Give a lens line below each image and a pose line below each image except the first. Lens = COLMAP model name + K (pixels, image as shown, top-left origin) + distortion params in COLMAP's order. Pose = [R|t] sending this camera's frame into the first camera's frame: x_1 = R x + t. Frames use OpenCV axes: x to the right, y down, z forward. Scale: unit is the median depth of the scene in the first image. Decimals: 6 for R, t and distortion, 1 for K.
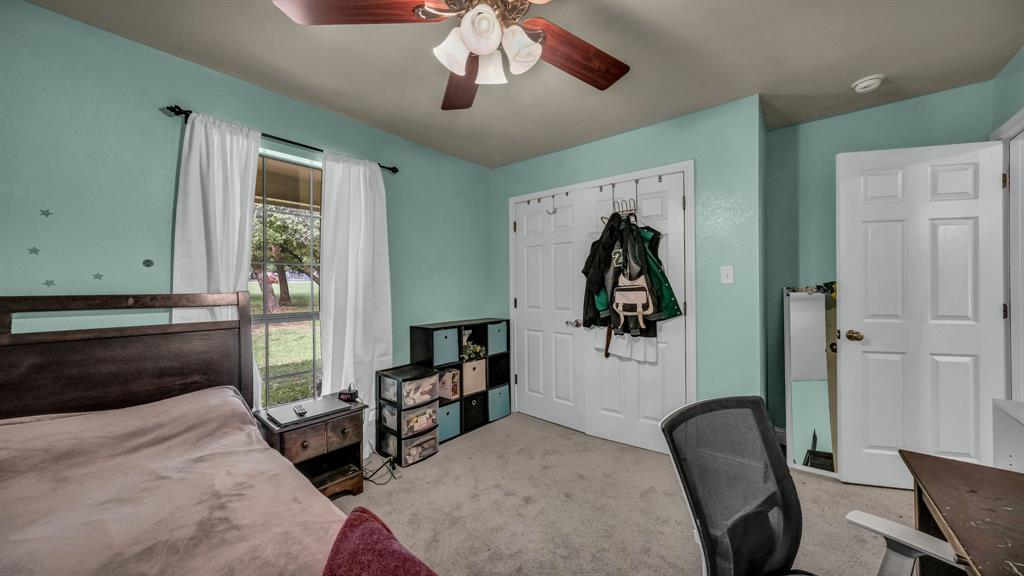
lens RADIAL K [[360.4, 0, 513.7], [0, 360.4, 286.9], [0, 0, 1]] dist [-0.000679, 0.003365]
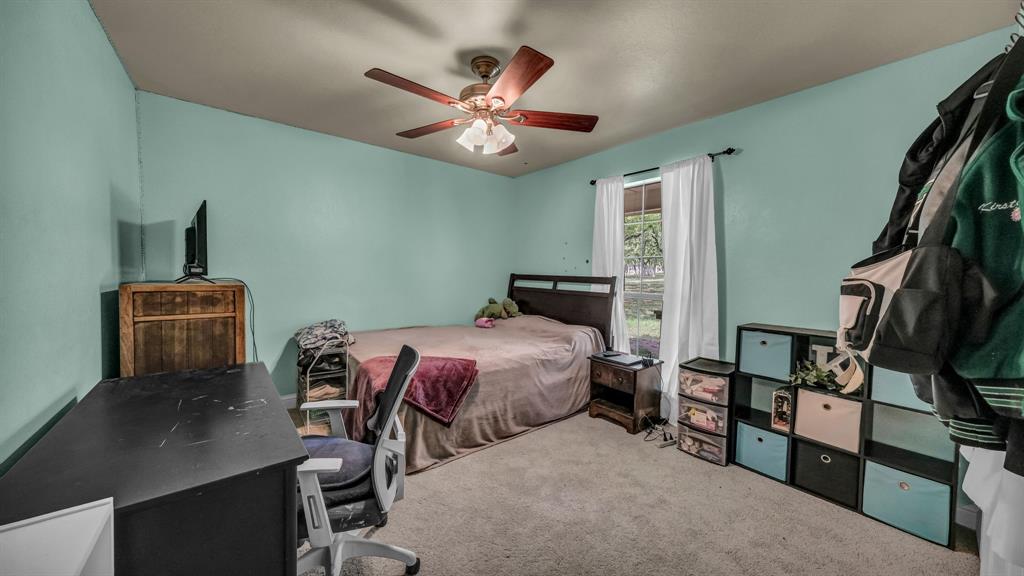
lens RADIAL K [[360.4, 0, 513.7], [0, 360.4, 286.9], [0, 0, 1]] dist [-0.000679, 0.003365]
pose [[-0.195706, 0.044557, -0.979650, 0.768794], [-0.021494, 0.998532, 0.049709, -0.009218], [0.980427, 0.030785, -0.194461, 0.700373]]
